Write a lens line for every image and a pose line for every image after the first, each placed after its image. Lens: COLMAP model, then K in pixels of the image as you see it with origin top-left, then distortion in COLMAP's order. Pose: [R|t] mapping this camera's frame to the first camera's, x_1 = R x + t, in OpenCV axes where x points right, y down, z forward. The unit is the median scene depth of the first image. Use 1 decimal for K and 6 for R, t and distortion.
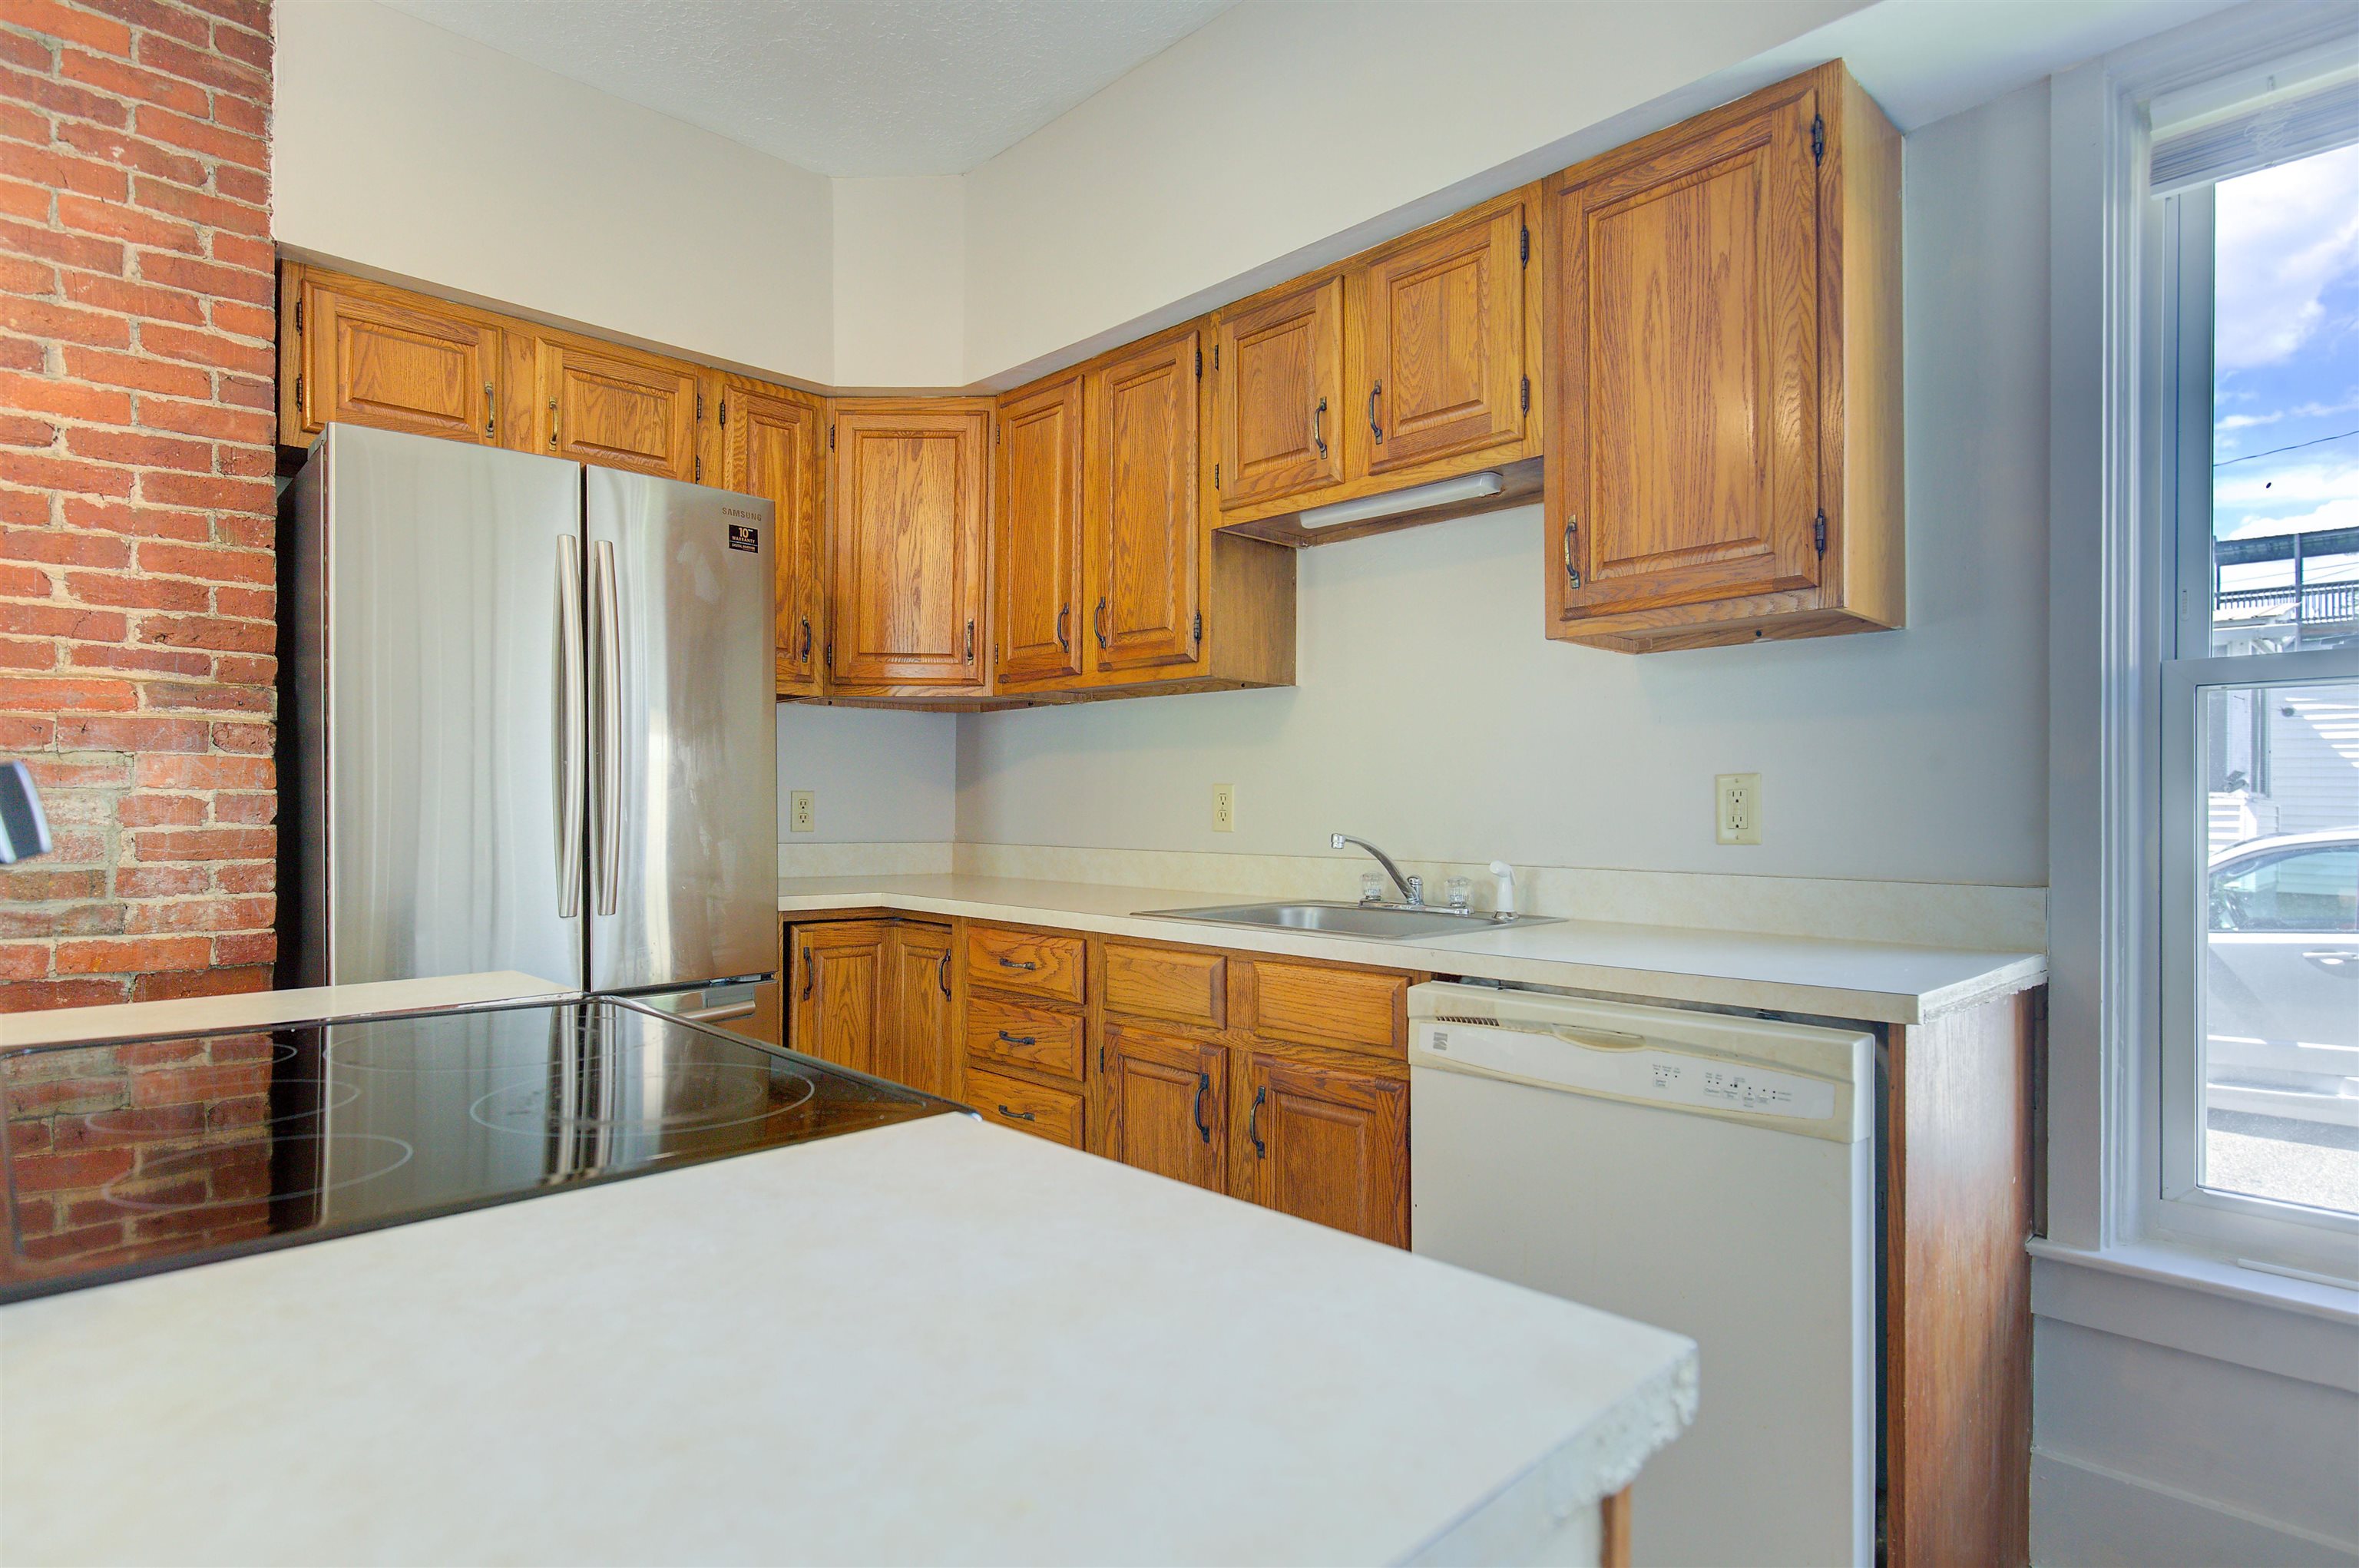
lens RADIAL K [[1244.8, 0, 1173.5], [0, 1244.8, 803.0], [0, 0, 1]] dist [-0.002474, 0.000986]
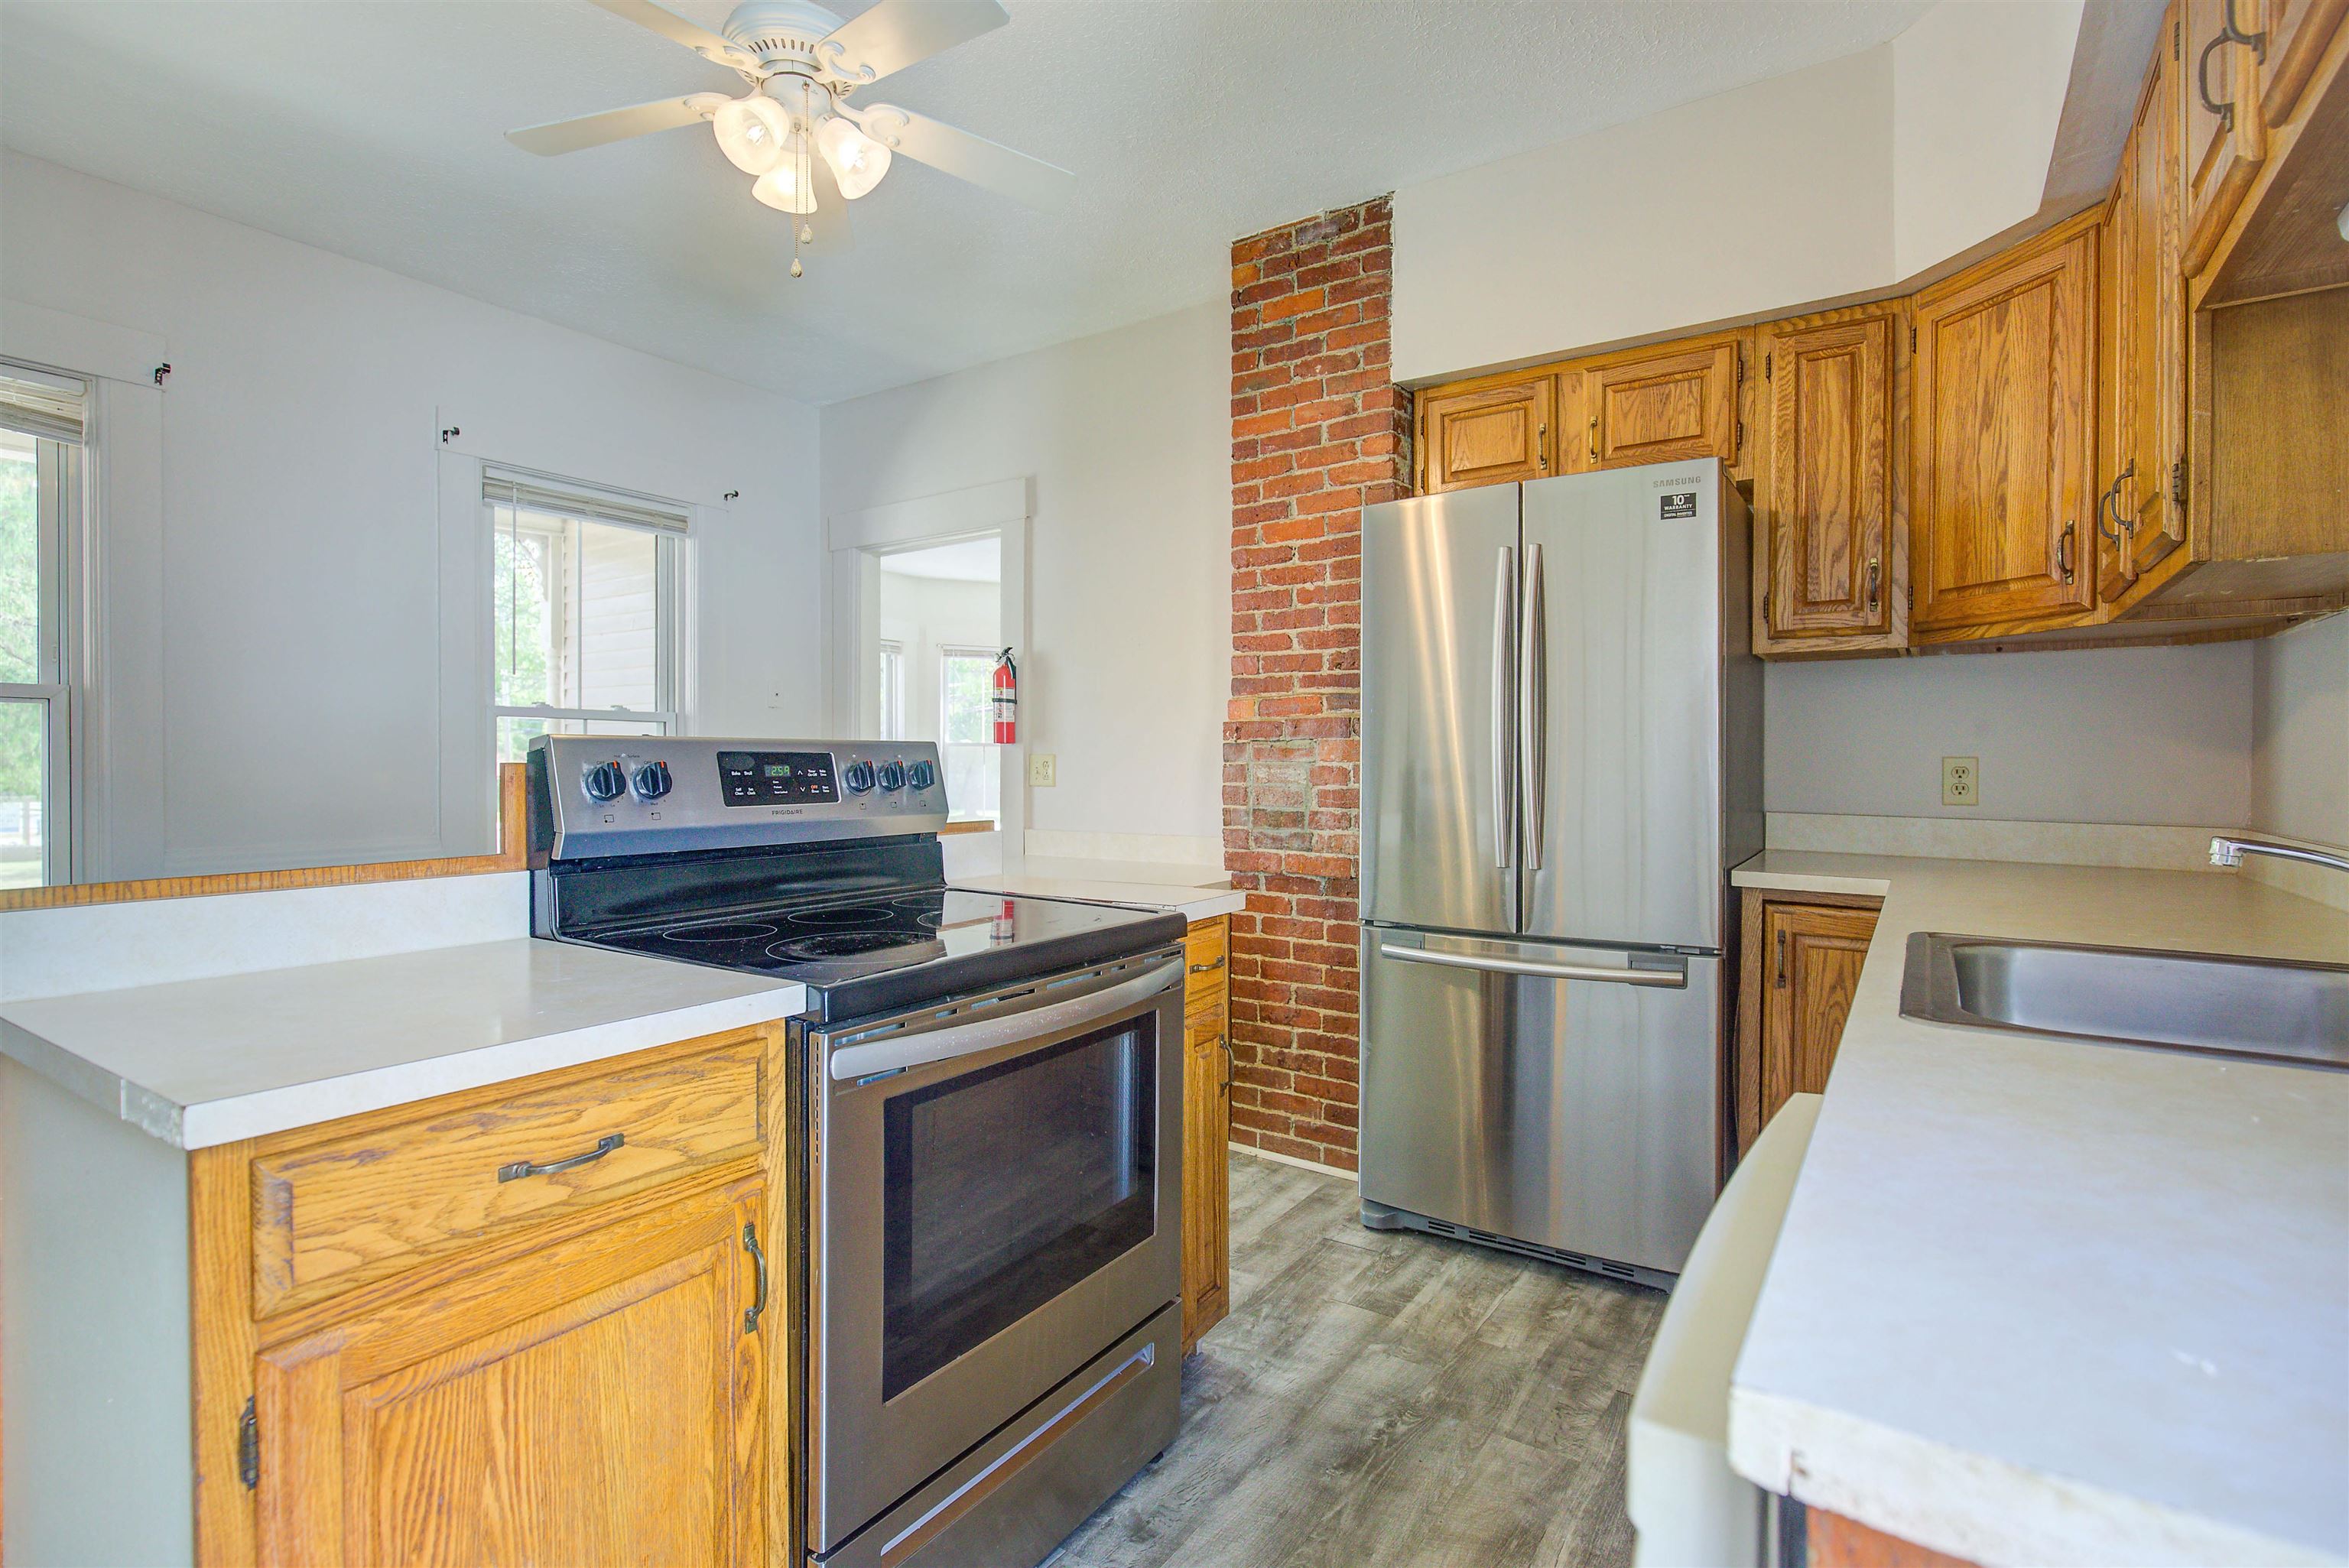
lens RADIAL K [[1114.9, 0, 1169.3], [0, 1114.9, 766.5], [0, 0, 1]] dist [-0.000922, -0.000681]
pose [[0.208359, 0.001890, -0.978051, 0.498359], [0.001545, 0.999996, 0.002261, -0.008560], [0.978051, -0.001982, 0.208355, 0.475165]]
